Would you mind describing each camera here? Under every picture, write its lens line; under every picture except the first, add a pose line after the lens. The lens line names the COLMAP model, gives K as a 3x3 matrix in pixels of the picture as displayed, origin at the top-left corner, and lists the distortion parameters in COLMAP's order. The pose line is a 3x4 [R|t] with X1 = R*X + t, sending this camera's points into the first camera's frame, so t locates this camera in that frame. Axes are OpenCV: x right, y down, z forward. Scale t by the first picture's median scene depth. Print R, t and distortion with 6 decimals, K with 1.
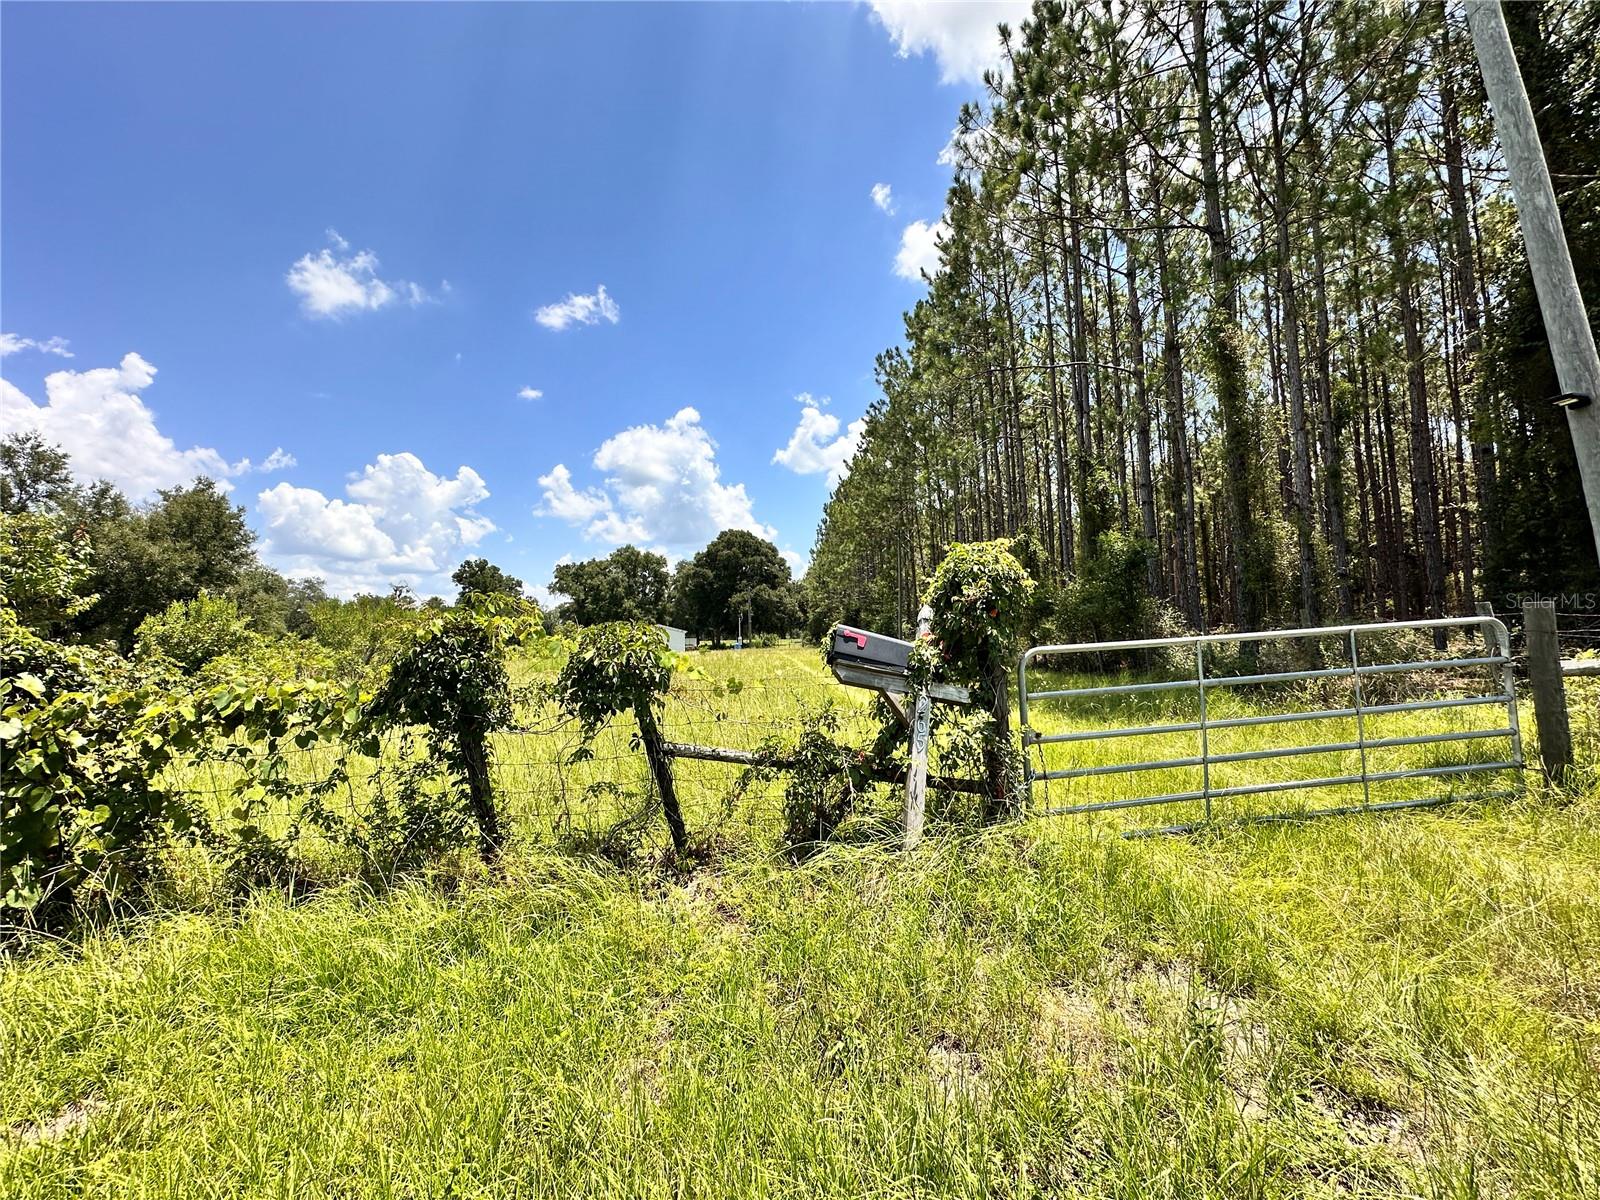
lens RADIAL K [[641.7, 0, 808.2], [0, 641.7, 626.1], [0, 0, 1]] dist [-0.011819, -0.000272]
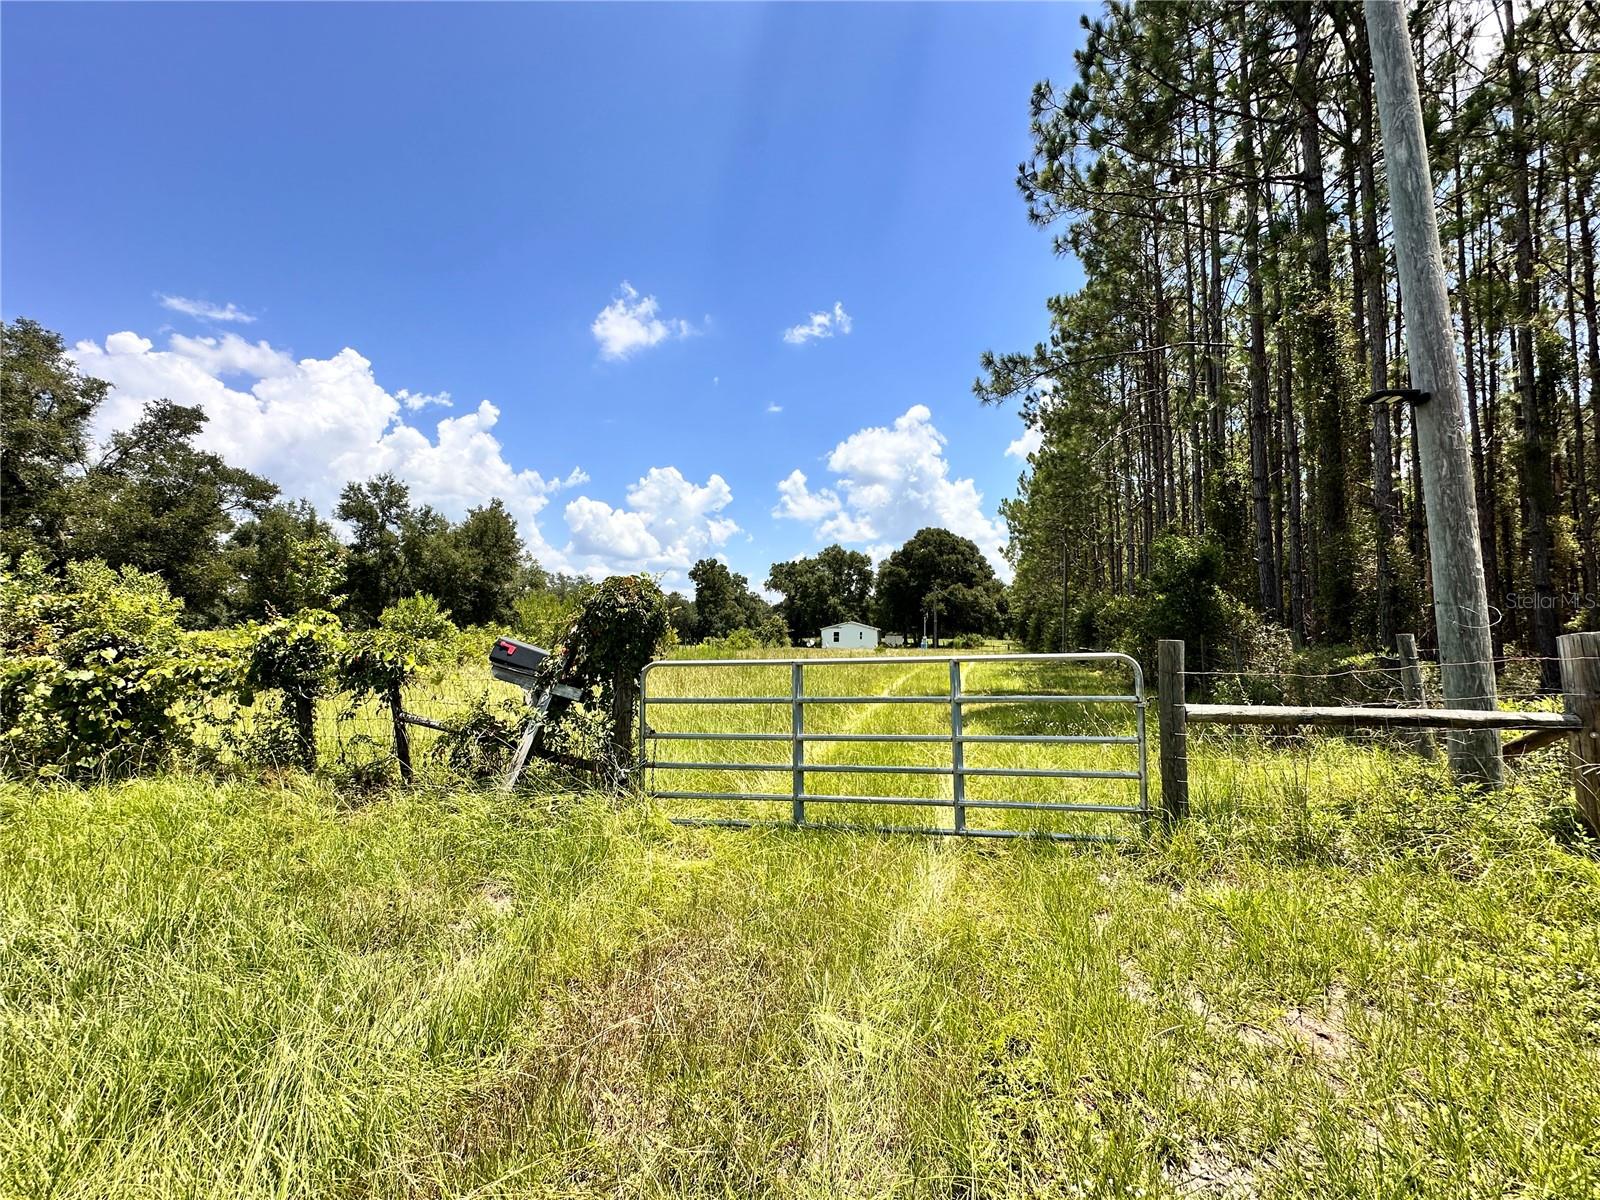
lens RADIAL K [[645.9, 0, 800.3], [0, 645.9, 601.9], [0, 0, 1]] dist [-0.001704, -0.000107]
pose [[0.935104, 0.017362, -0.353948, 0.051351], [-0.029033, 0.999195, -0.027691, -0.002605], [0.353182, 0.036170, 0.934855, -0.003612]]
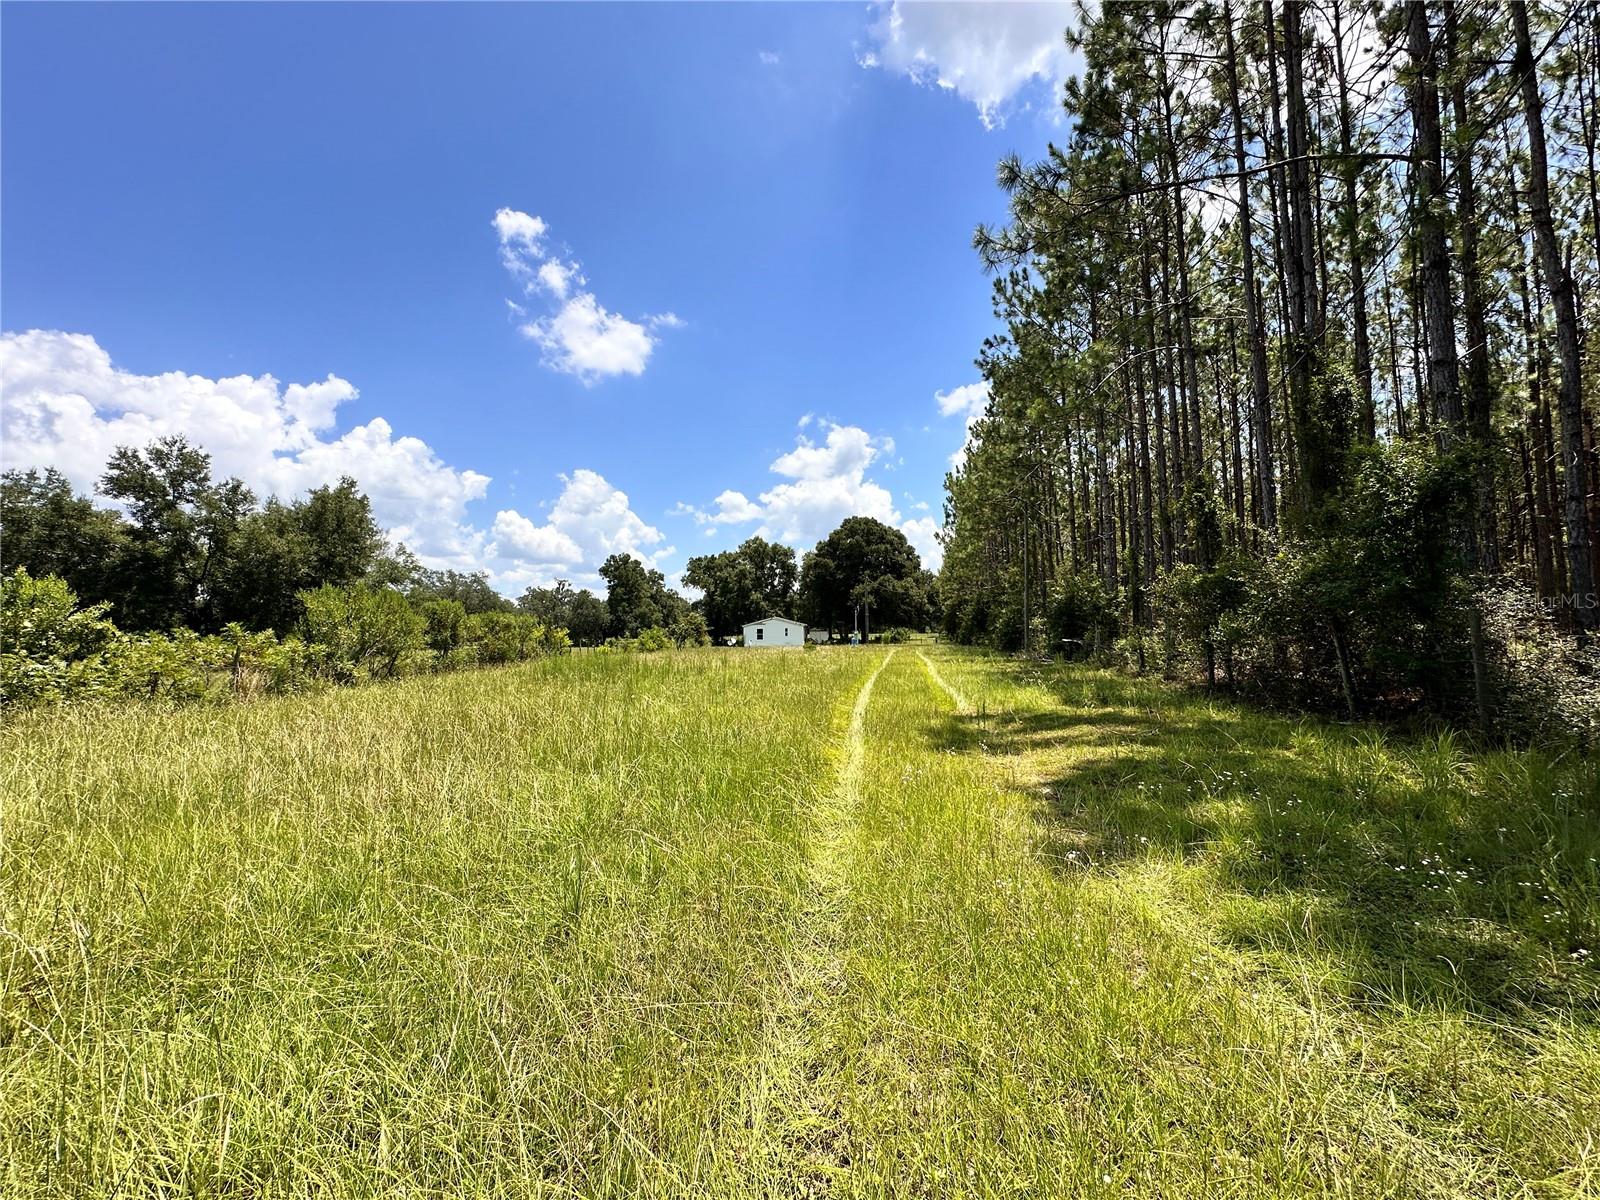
lens RADIAL K [[640.8, 0, 800.2], [0, 640.8, 622.8], [0, 0, 1]] dist [-0.001170, -0.000070]
pose [[0.971337, 0.008968, -0.237539, 0.026398], [-0.007698, 0.999951, 0.006274, -0.000389], [0.237584, -0.004266, 0.971358, 0.068752]]
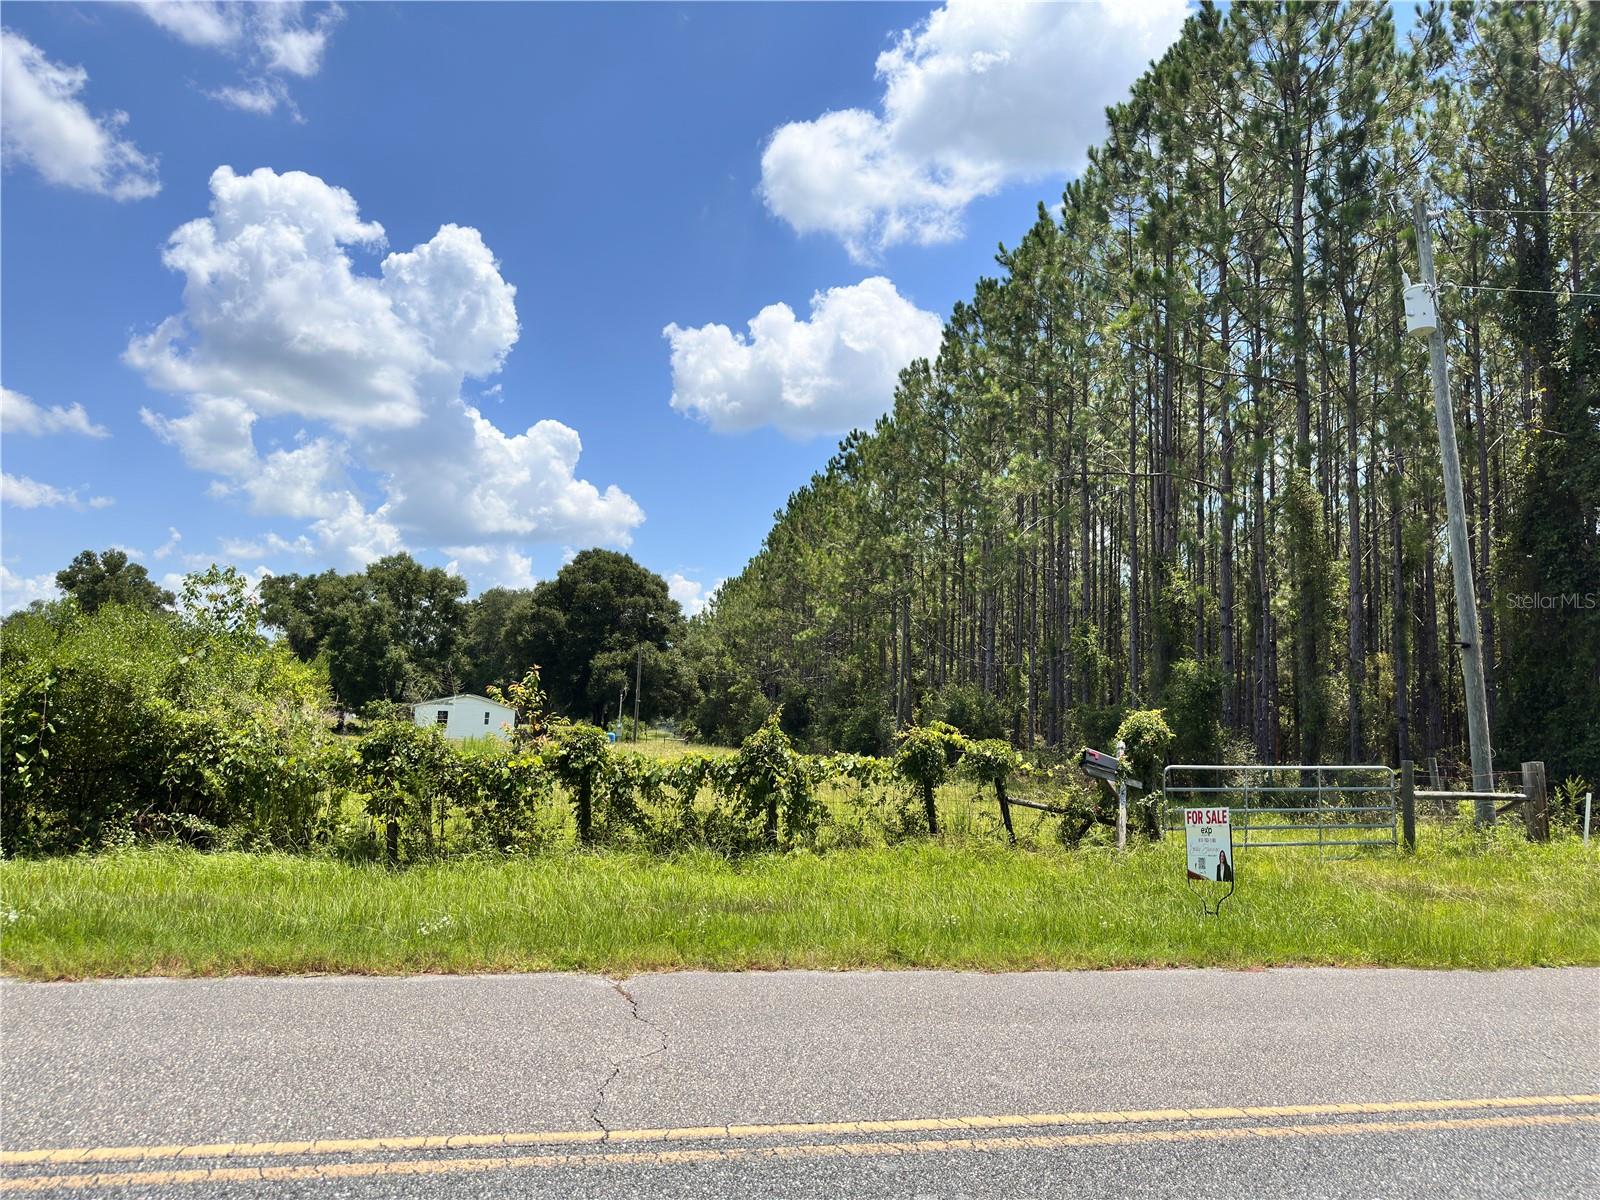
lens RADIAL K [[1119.9, 0, 809.5], [0, 1119.9, 624.5], [0, 0, 1]] dist [0.212370, -0.328330]
pose [[0.987347, 0.083843, 0.134593, -0.059851], [-0.073037, 0.993843, -0.083322, -0.001197], [-0.140750, 0.072438, 0.987392, -0.112473]]
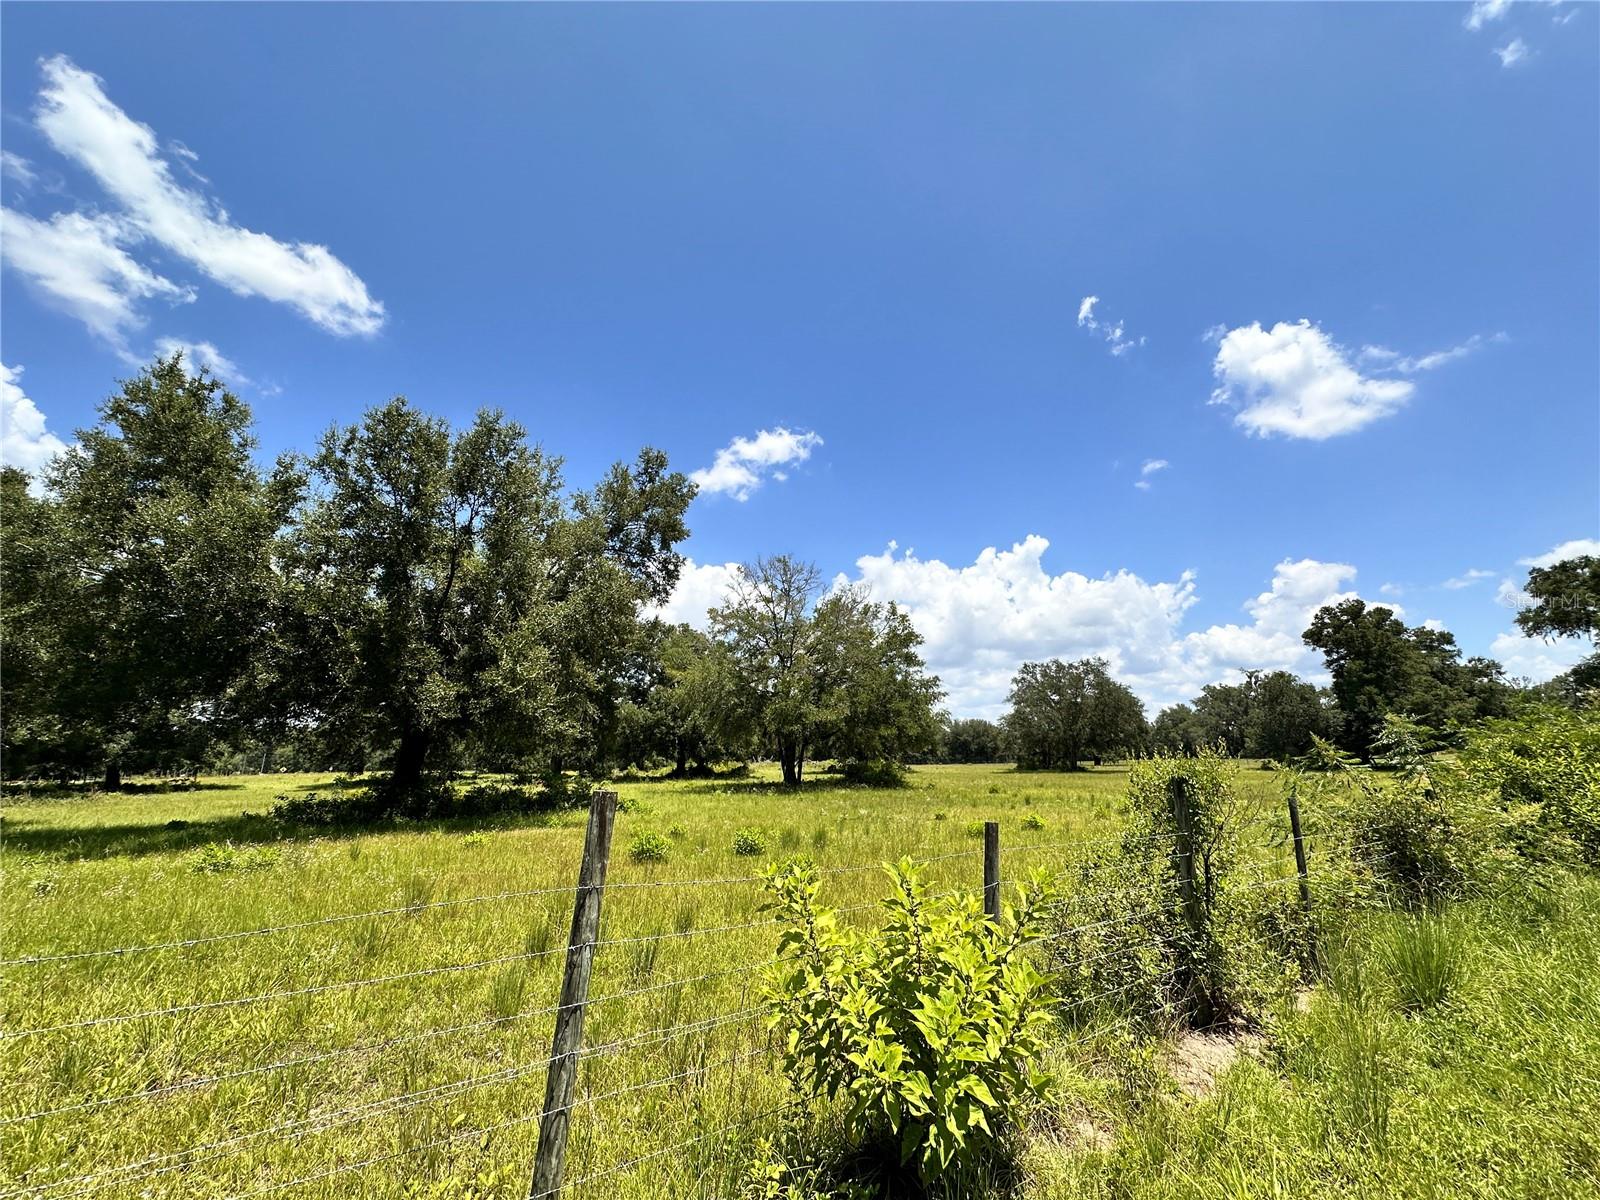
lens RADIAL K [[638.5, 0, 799.5], [0, 638.5, 602.5], [0, 0, 1]] dist [-0.002562, 0.000900]
pose [[0.328351, -0.205212, -0.921994, -0.192247], [0.019990, 0.977405, -0.210426, 0.015898], [0.944344, 0.050663, 0.325034, 0.464829]]
